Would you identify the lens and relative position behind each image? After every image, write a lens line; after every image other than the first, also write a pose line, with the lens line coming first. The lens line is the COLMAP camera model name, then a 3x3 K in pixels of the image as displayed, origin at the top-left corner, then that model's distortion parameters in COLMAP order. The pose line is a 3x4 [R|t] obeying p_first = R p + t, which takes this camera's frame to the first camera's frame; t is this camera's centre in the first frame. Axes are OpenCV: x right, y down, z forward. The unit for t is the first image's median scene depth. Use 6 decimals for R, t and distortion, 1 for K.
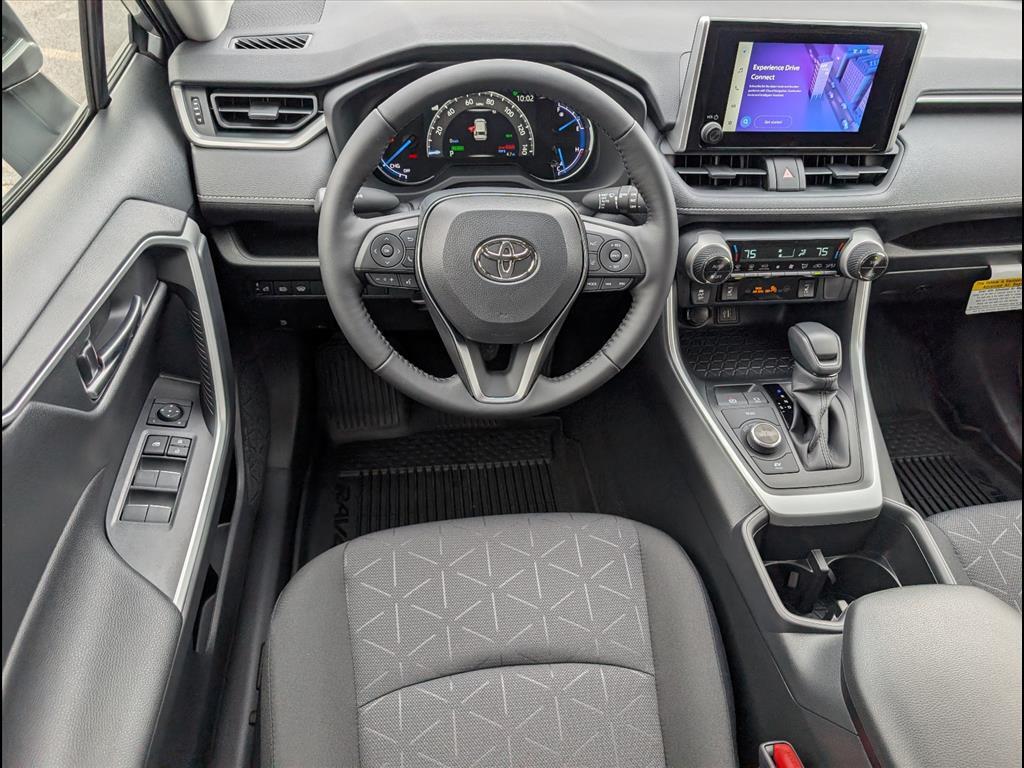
lens RADIAL K [[745.8, 0, 512.0], [0, 745.8, 384.0], [0, 0, 1]] dist [-0.002559, -0.005762]
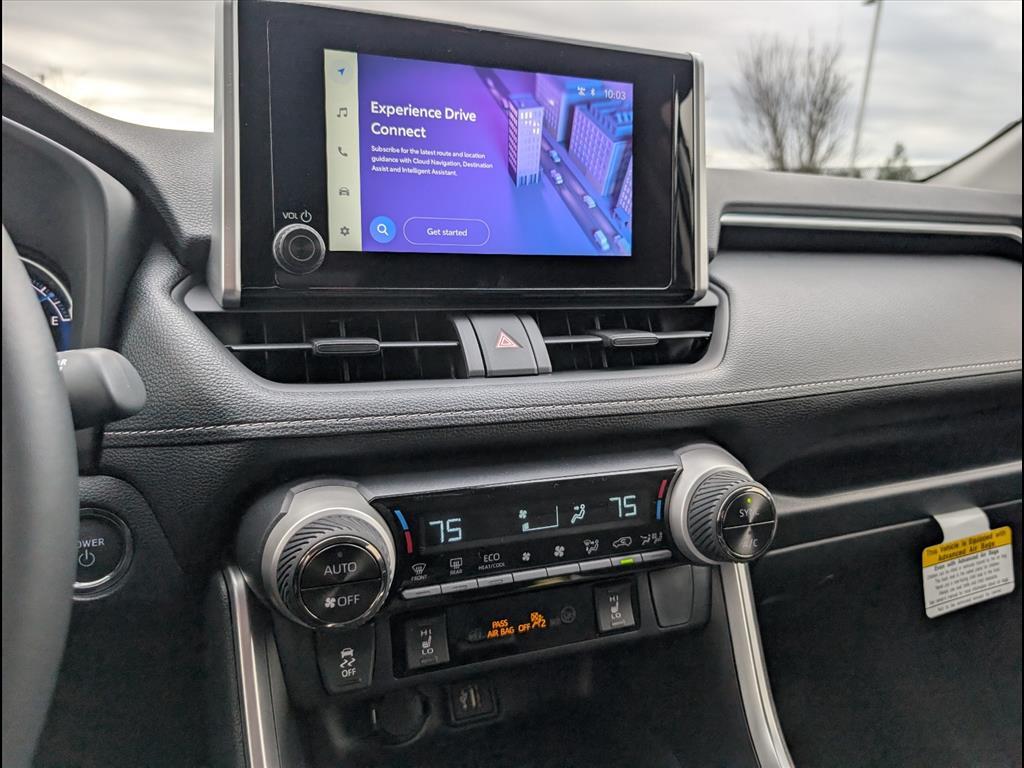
lens RADIAL K [[761.6, 0, 514.5], [0, 761.6, 367.6], [0, 0, 1]] dist [-0.011852, -0.004303]
pose [[0.968078, -0.067081, 0.241507, 0.282878], [0.176437, 0.866745, -0.466501, -0.063725], [-0.178031, 0.494220, 0.850912, 0.666136]]
